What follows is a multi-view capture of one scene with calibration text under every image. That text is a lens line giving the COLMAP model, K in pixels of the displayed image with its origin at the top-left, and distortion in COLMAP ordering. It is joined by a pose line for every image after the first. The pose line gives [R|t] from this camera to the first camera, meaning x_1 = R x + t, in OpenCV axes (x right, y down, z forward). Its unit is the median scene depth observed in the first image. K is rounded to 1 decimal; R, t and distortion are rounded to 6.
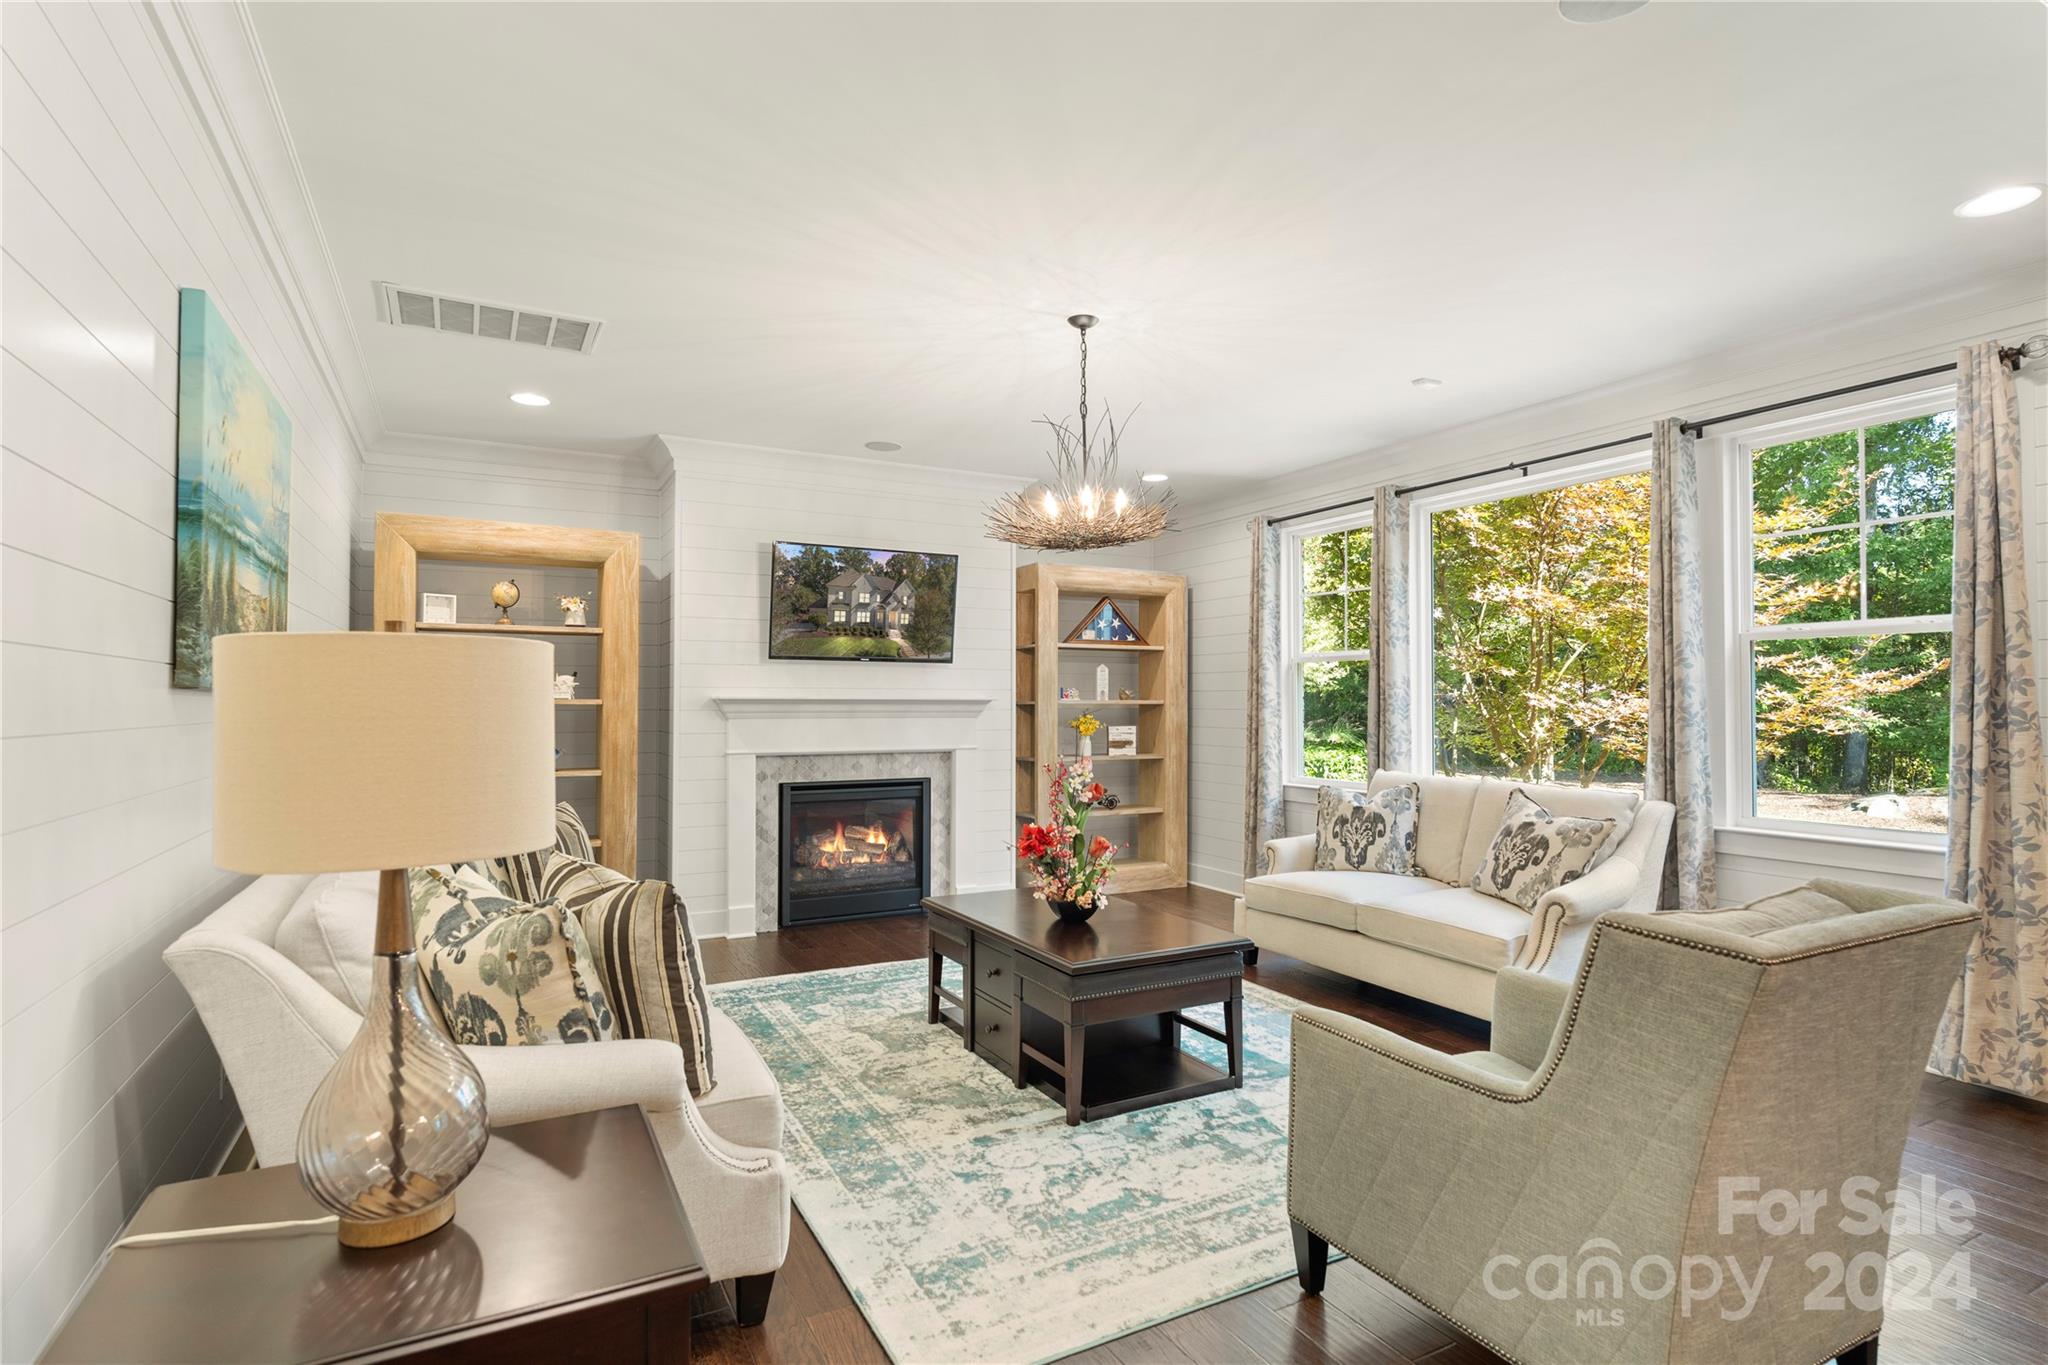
lens RADIAL K [[1023.8, 0, 1024.0], [0, 1023.8, 682.5], [0, 0, 1]] dist [0.000881, 0.000150]
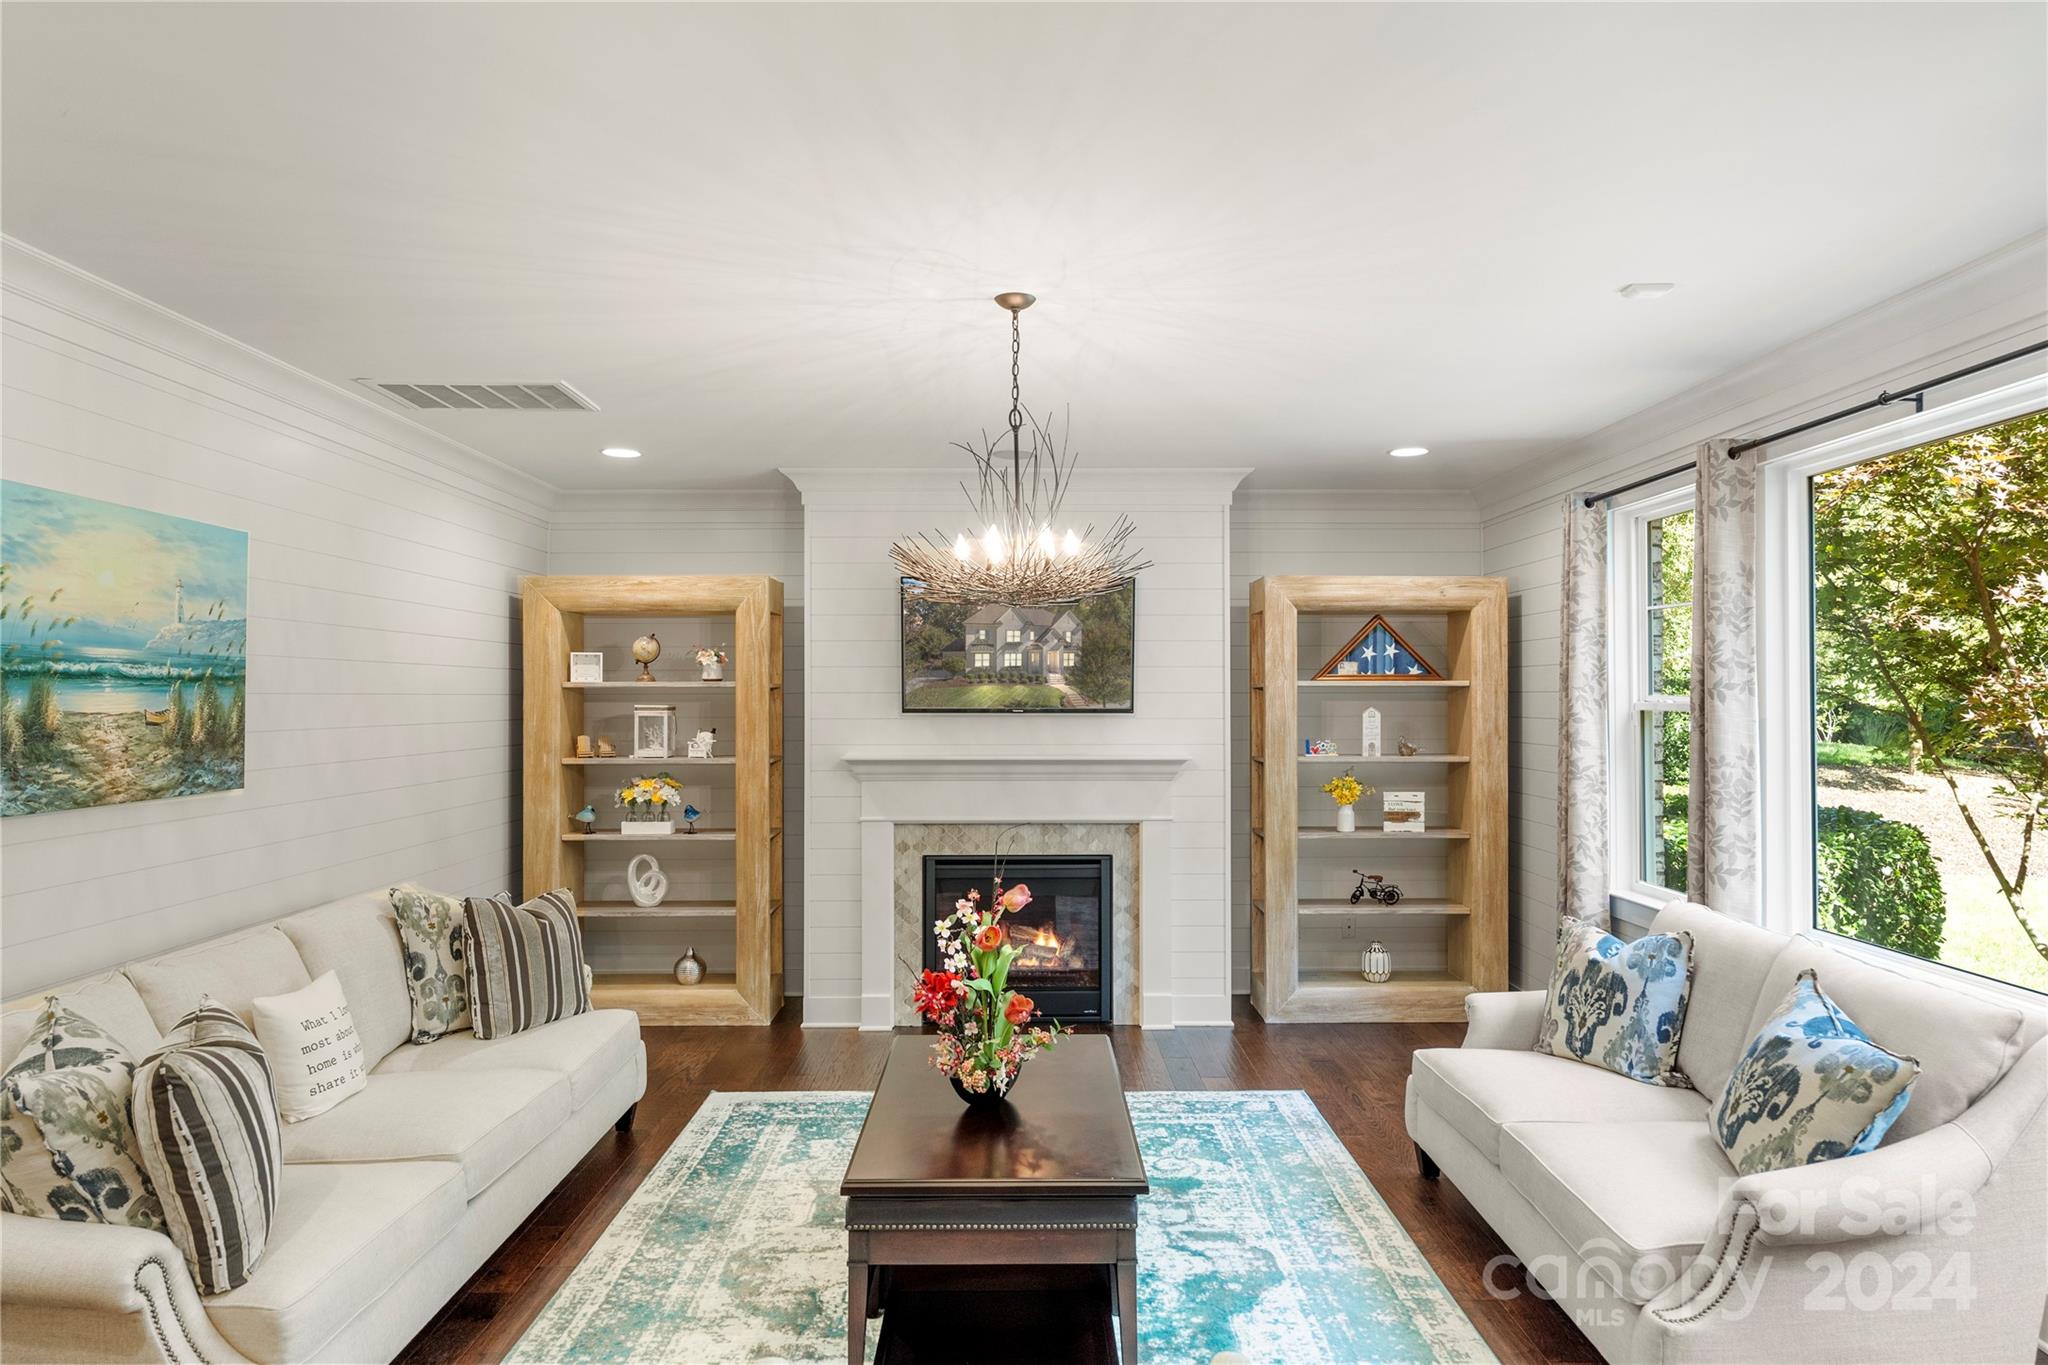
lens RADIAL K [[1195.6, 0, 1024.0], [0, 1195.6, 682.5], [0, 0, 1]] dist [-0.003719, 0.000840]
pose [[0.885083, -0.008129, -0.465361, 0.309028], [0.011918, 0.999915, 0.005199, -0.051960], [0.465280, -0.010148, 0.885105, 0.150920]]
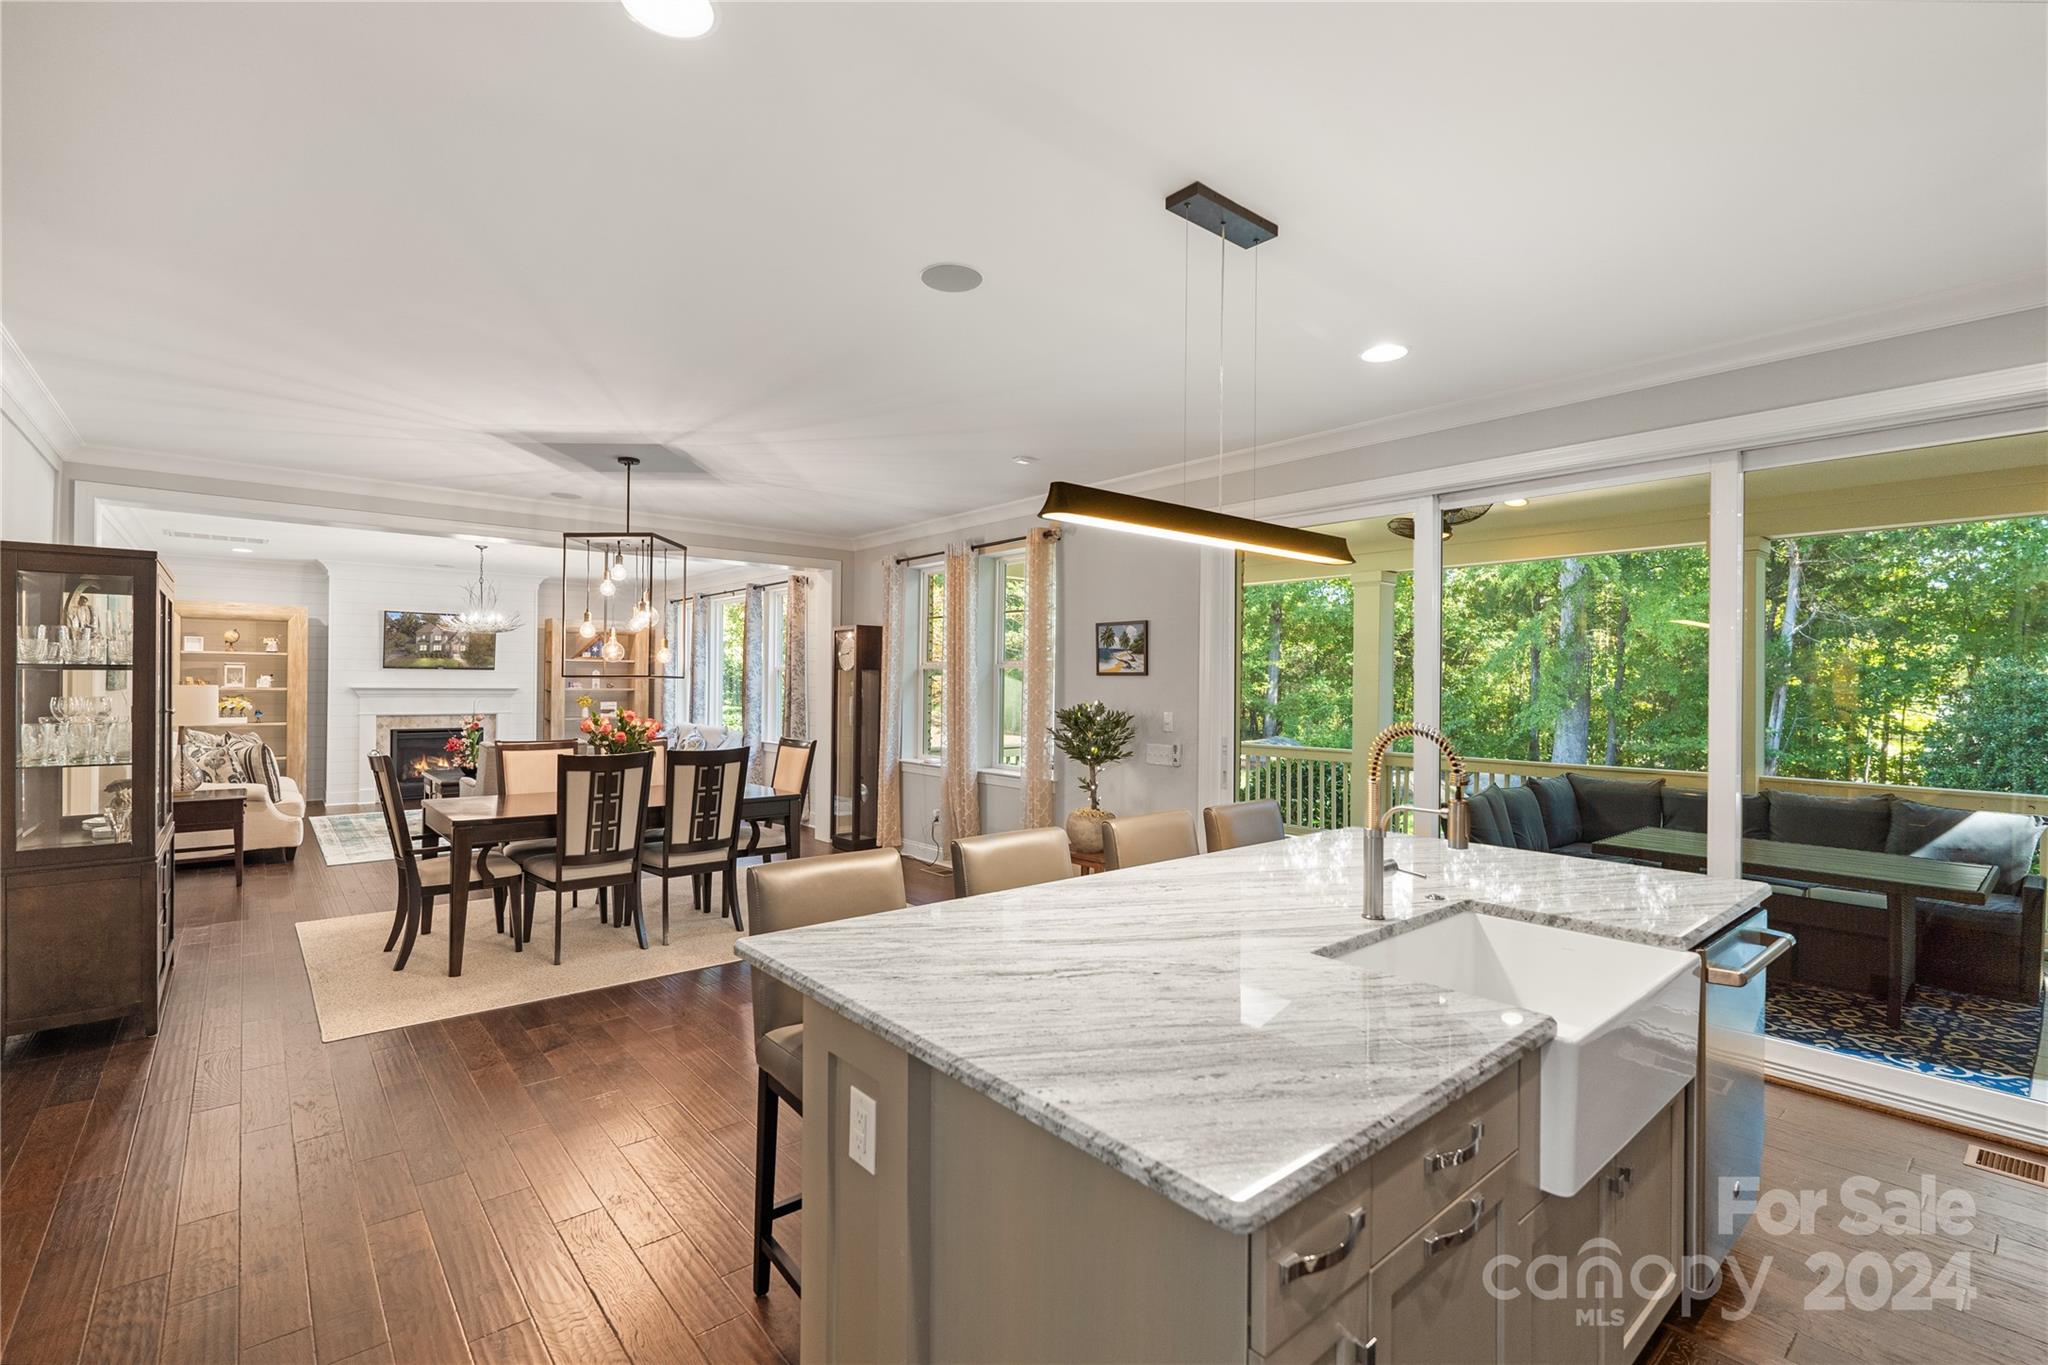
lens RADIAL K [[935.0, 0, 1024.0], [0, 935.0, 682.5], [0, 0, 1]] dist [-0.001513, 0.009031]
pose [[0.979471, 0.008642, 0.201399, 0.618364], [-0.013007, 0.999708, 0.020357, -0.048629], [-0.201165, -0.022559, 0.979298, -1.070640]]
